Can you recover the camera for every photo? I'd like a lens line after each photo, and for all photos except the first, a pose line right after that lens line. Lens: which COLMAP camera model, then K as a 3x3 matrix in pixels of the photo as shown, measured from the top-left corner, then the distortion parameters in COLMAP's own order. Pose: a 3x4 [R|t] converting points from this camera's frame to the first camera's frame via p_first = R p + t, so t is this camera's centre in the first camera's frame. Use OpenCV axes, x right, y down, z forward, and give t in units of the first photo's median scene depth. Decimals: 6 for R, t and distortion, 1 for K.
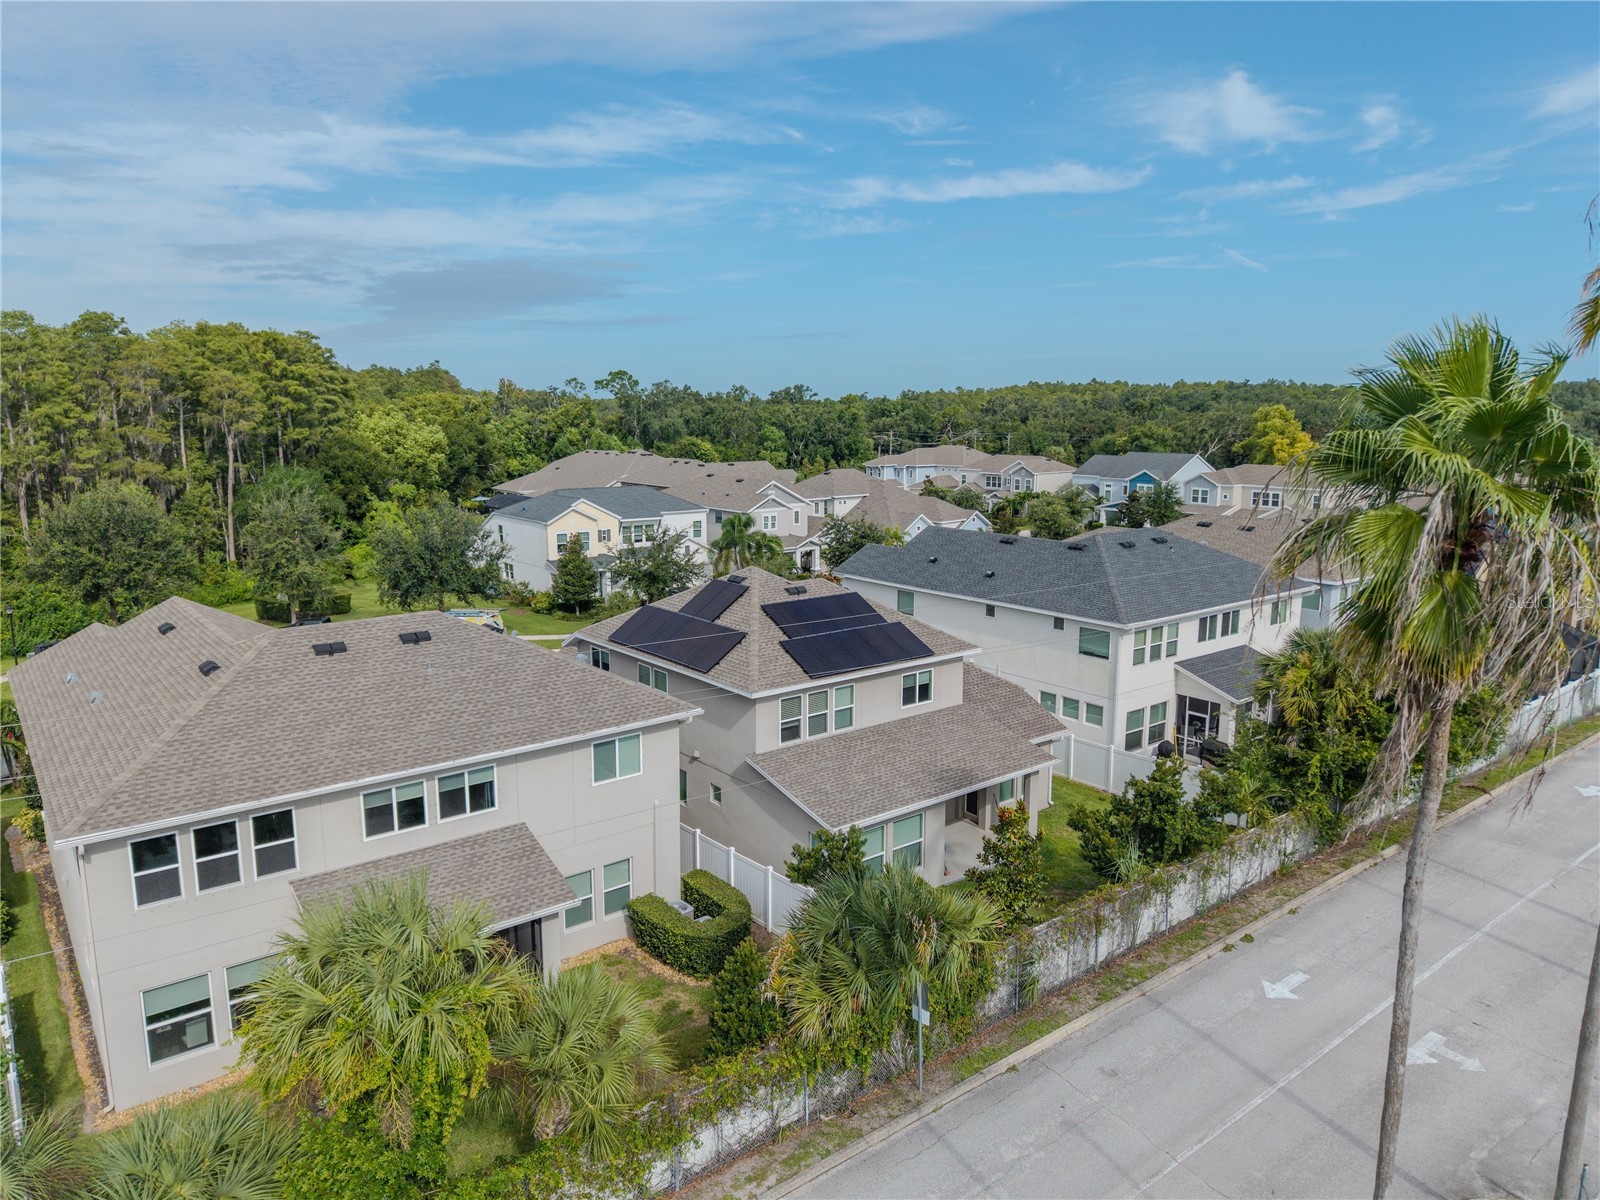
lens RADIAL K [[1077.0, 0, 802.9], [0, 1077.0, 611.0], [0, 0, 1]] dist [0.034332, -0.032673]
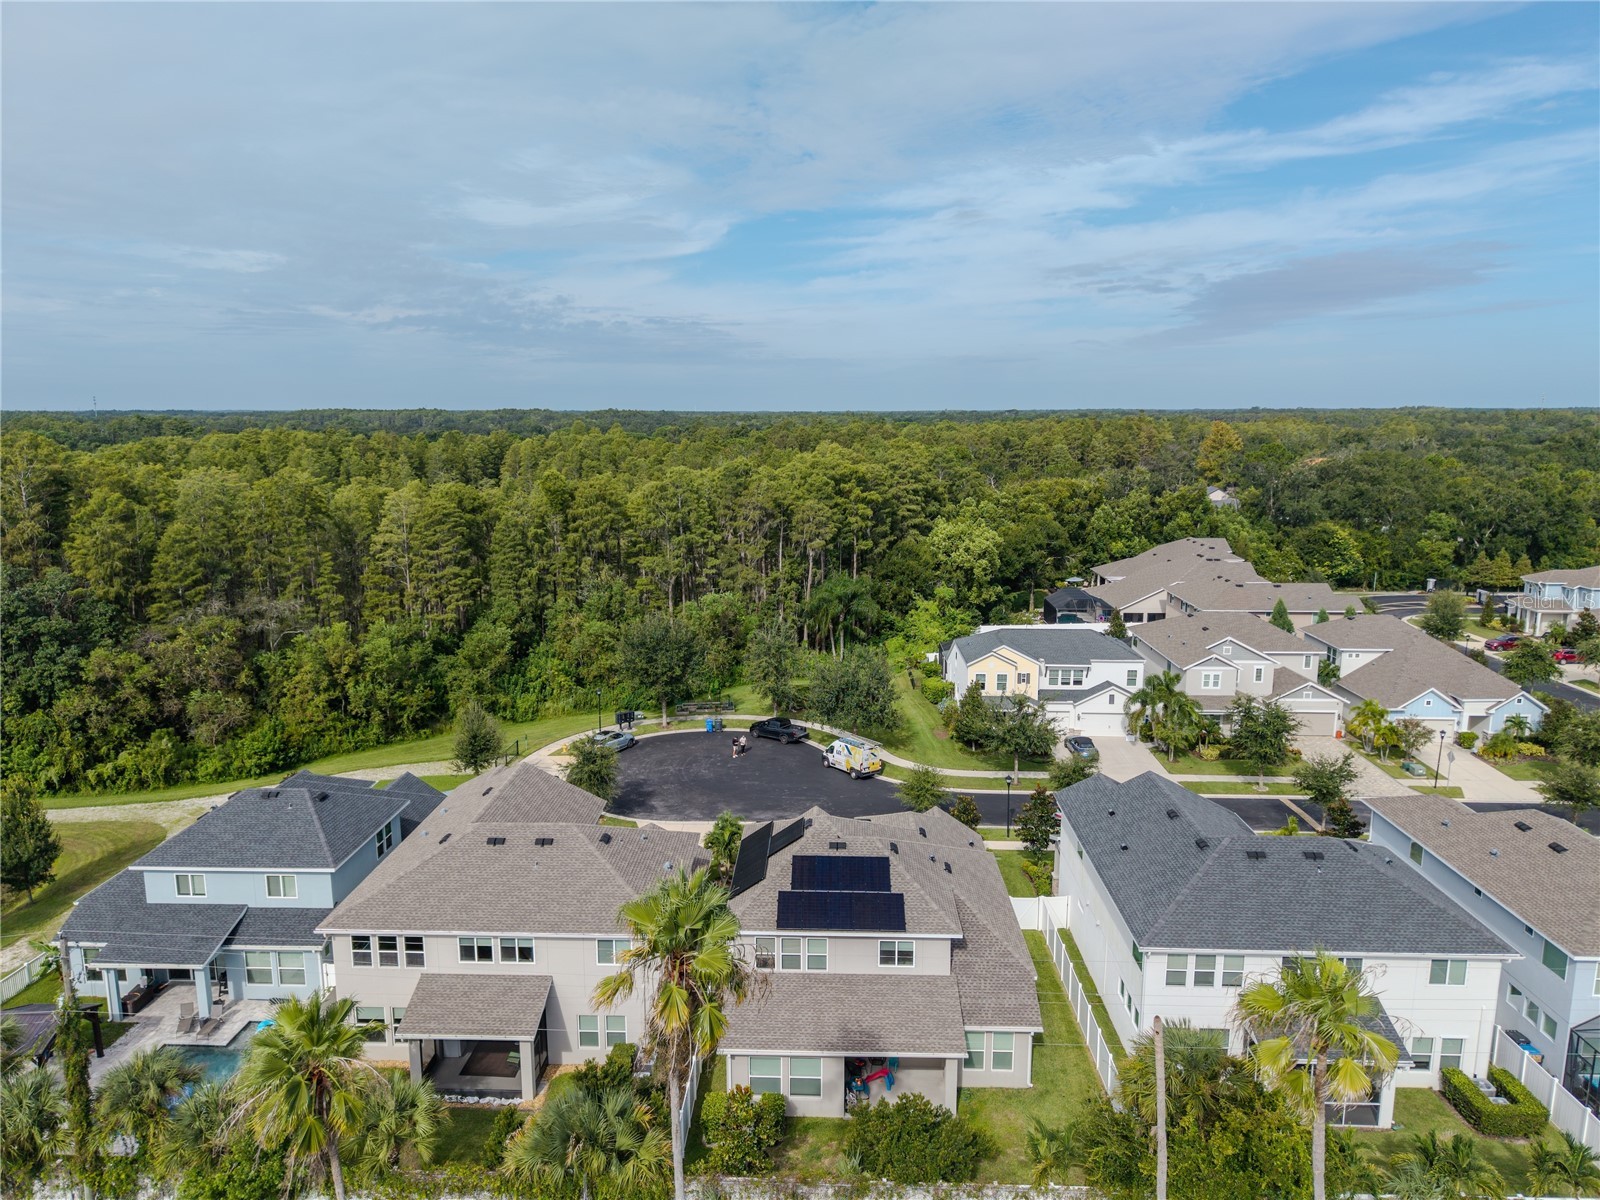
lens RADIAL K [[1077.0, 0, 786.1], [0, 1077.0, 620.0], [0, 0, 1]] dist [0.034332, -0.032673]
pose [[0.757933, 0.124938, -0.640256, 0.353002], [-0.120064, 0.991438, 0.051336, -0.165392], [0.641188, 0.037963, 0.766444, -0.020372]]
